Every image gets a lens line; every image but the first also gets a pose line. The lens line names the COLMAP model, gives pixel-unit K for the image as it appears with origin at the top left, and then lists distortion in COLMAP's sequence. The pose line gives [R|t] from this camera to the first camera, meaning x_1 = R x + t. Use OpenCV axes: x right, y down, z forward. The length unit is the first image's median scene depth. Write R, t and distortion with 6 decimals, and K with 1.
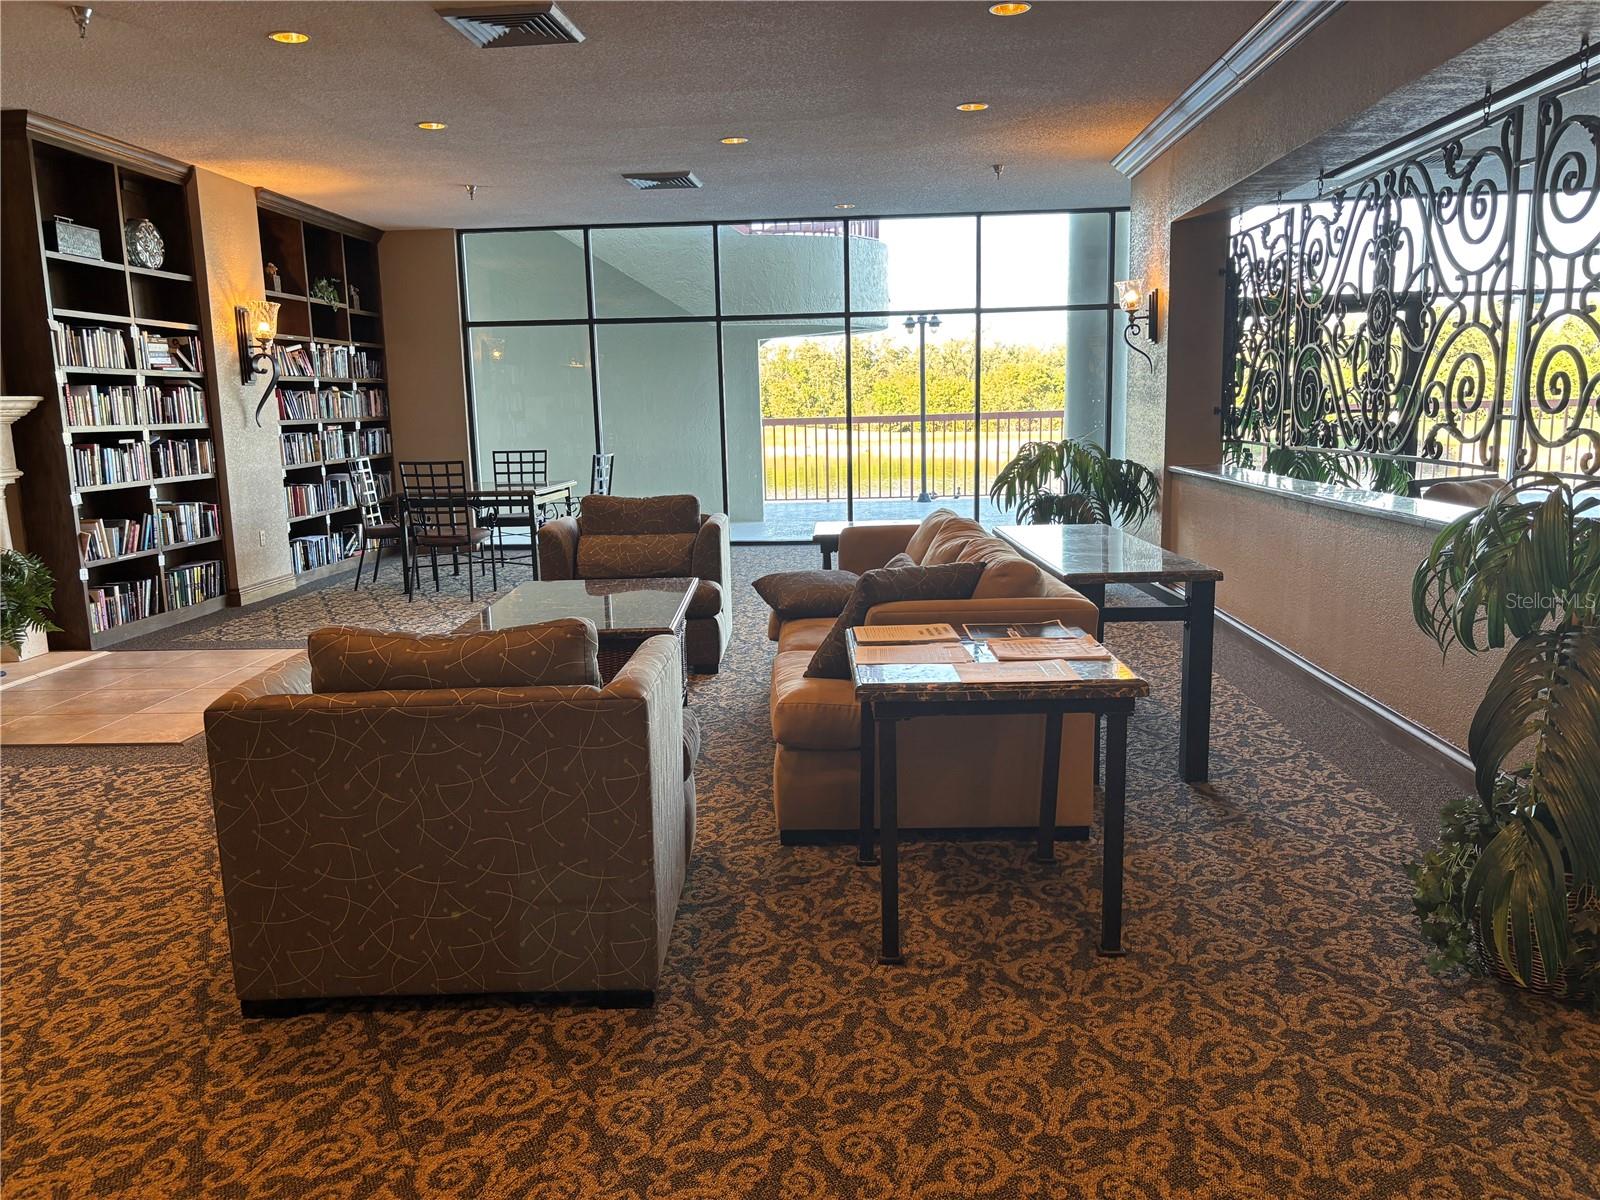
lens RADIAL K [[1237.7, 0, 800.0], [0, 1237.7, 600.0], [0, 0, 1]] dist [0.045391, 0.001109]
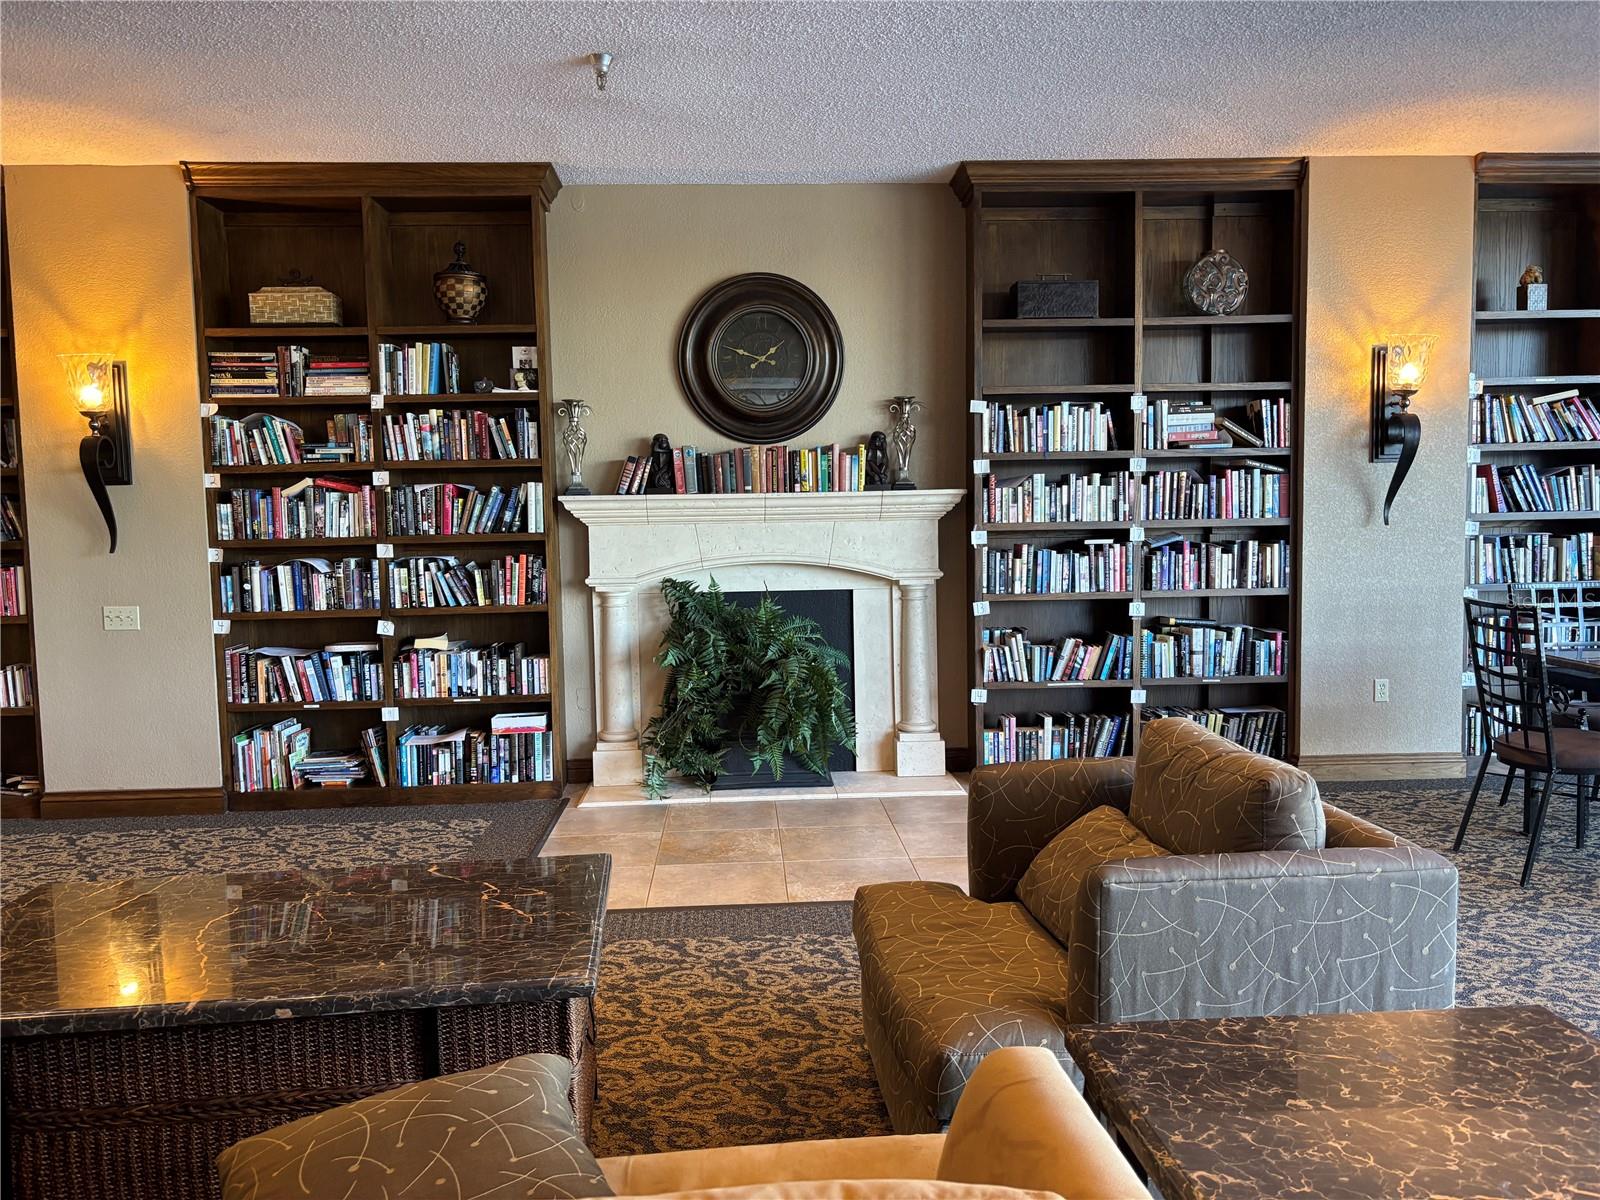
lens RADIAL K [[1181.2, 0, 799.5], [0, 1181.2, 580.0], [0, 0, 1]] dist [0.007269, 0.004639]
pose [[0.103973, 0.086908, -0.990776, 0.181055], [-0.139644, 0.987583, 0.071973, -0.129077], [0.984728, 0.130873, 0.114818, 0.727949]]
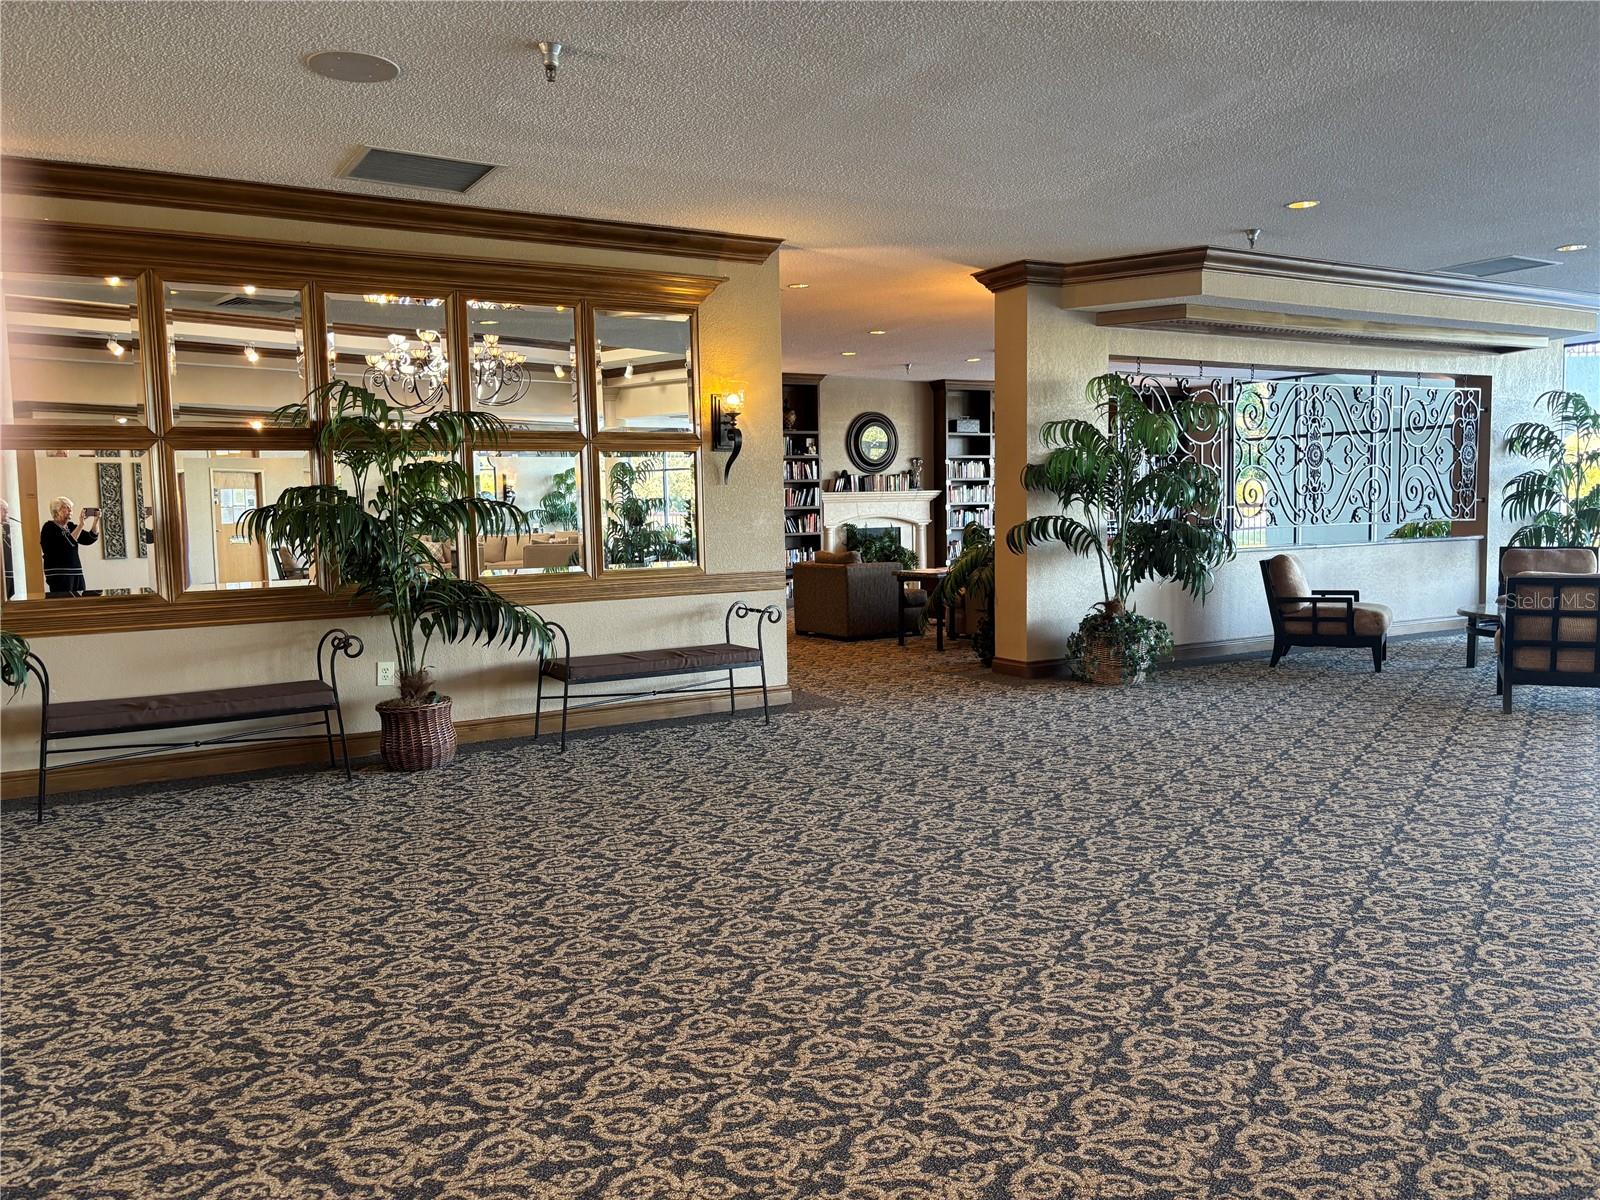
lens RADIAL K [[1237.7, 0, 800.0], [0, 1237.7, 600.0], [0, 0, 1]] dist [0.045391, 0.001109]
pose [[0.554111, 0.097379, -0.826727, 1.168327], [-0.130751, 0.990988, 0.029092, 0.016306], [0.822110, 0.091975, 0.561850, -0.530675]]
